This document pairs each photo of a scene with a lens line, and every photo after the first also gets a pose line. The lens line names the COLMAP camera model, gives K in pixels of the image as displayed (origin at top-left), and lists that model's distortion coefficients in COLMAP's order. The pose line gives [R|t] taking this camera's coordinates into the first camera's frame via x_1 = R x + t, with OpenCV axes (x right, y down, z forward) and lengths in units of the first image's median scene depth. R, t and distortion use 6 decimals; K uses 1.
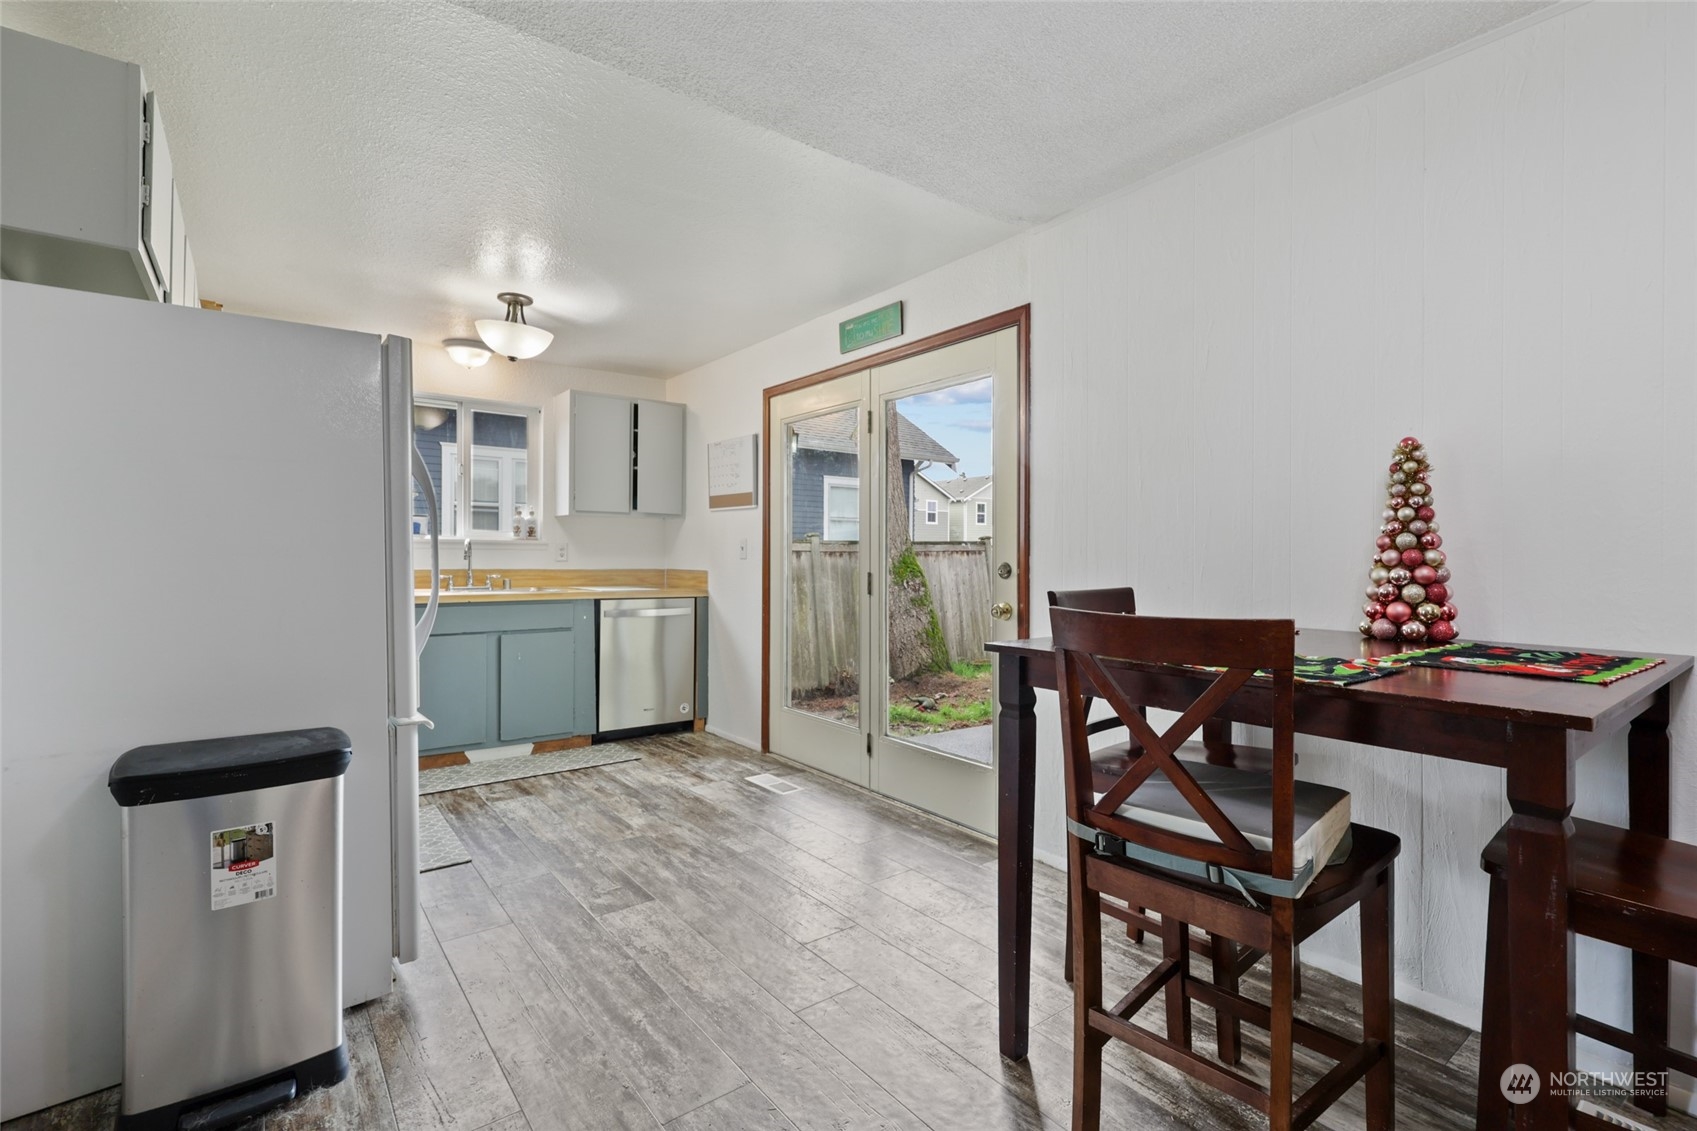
lens RADIAL K [[758.2, 0, 856.9], [0, 758.2, 548.5], [0, 0, 1]] dist [-0.005883, 0.000073]
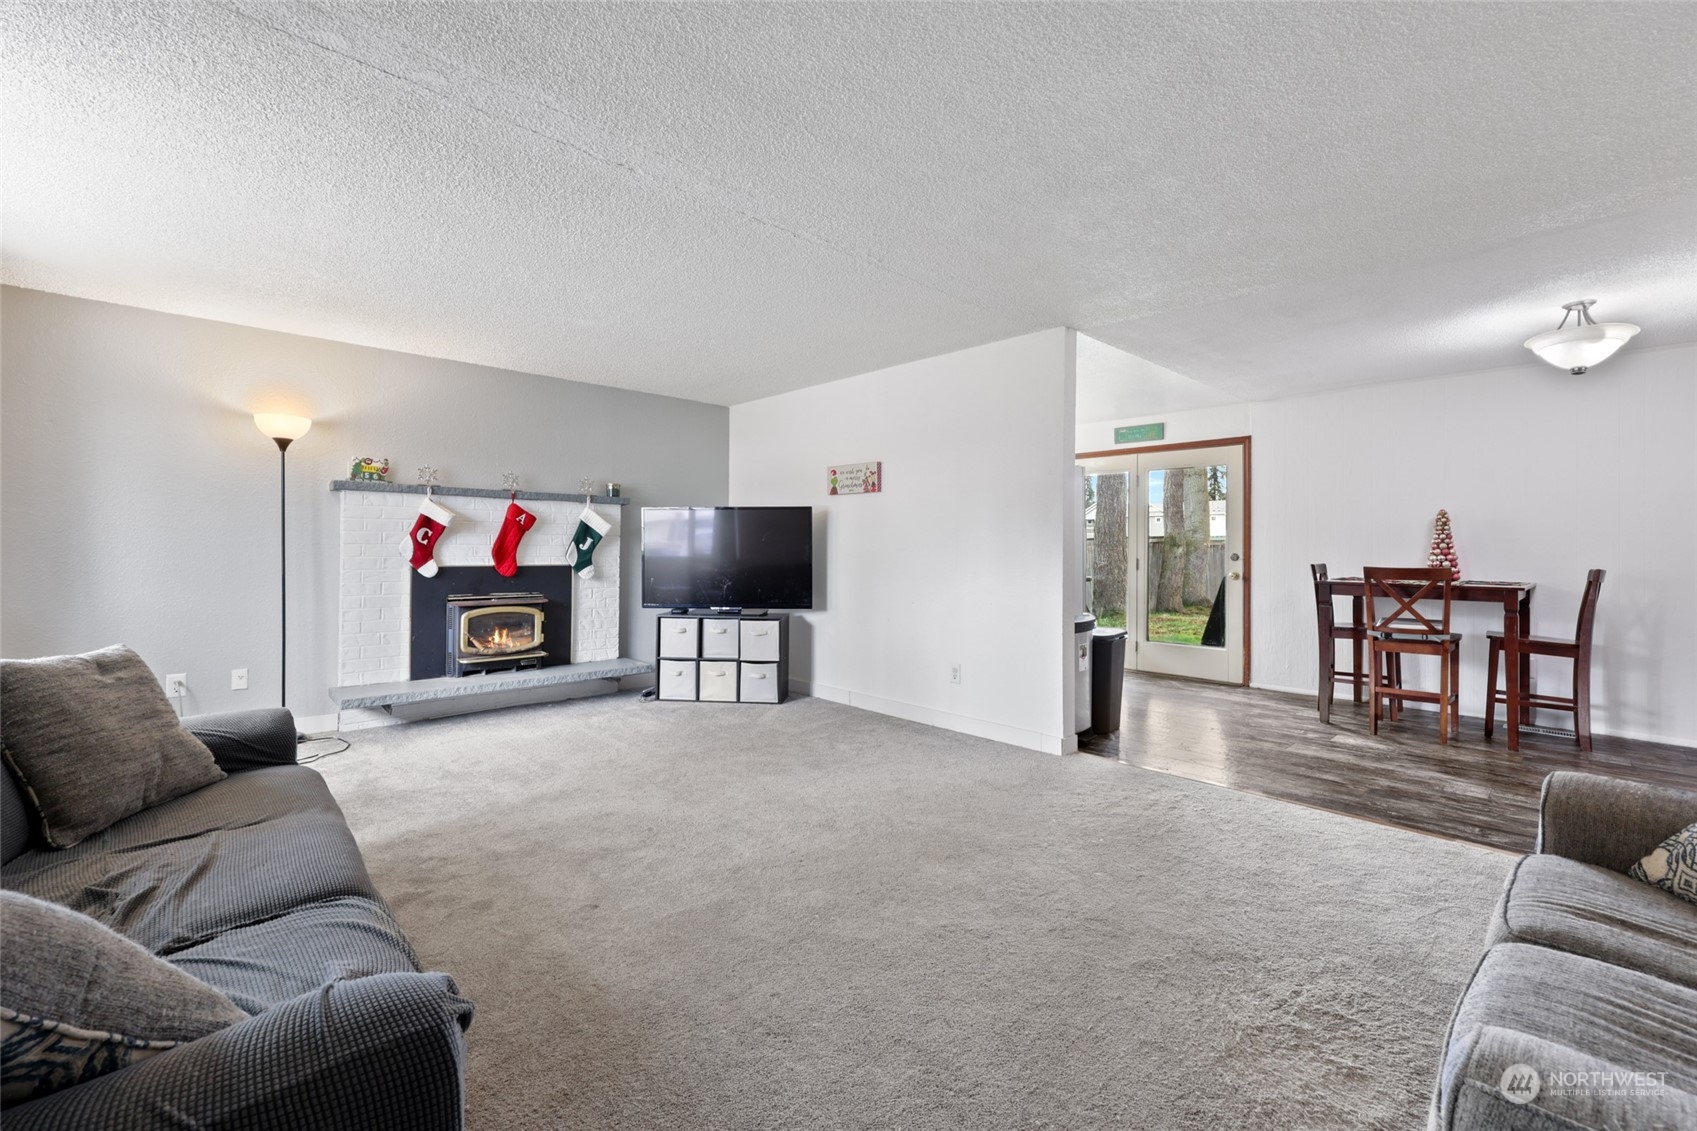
lens RADIAL K [[715.0, 0, 844.3], [0, 715.0, 522.6], [0, 0, 1]] dist [-0.001026, 0.000103]
pose [[0.994969, 0.003699, 0.100119, -1.819301], [-0.001278, 0.999705, -0.024238, -0.029949], [-0.100179, 0.023989, 0.994680, -1.486758]]
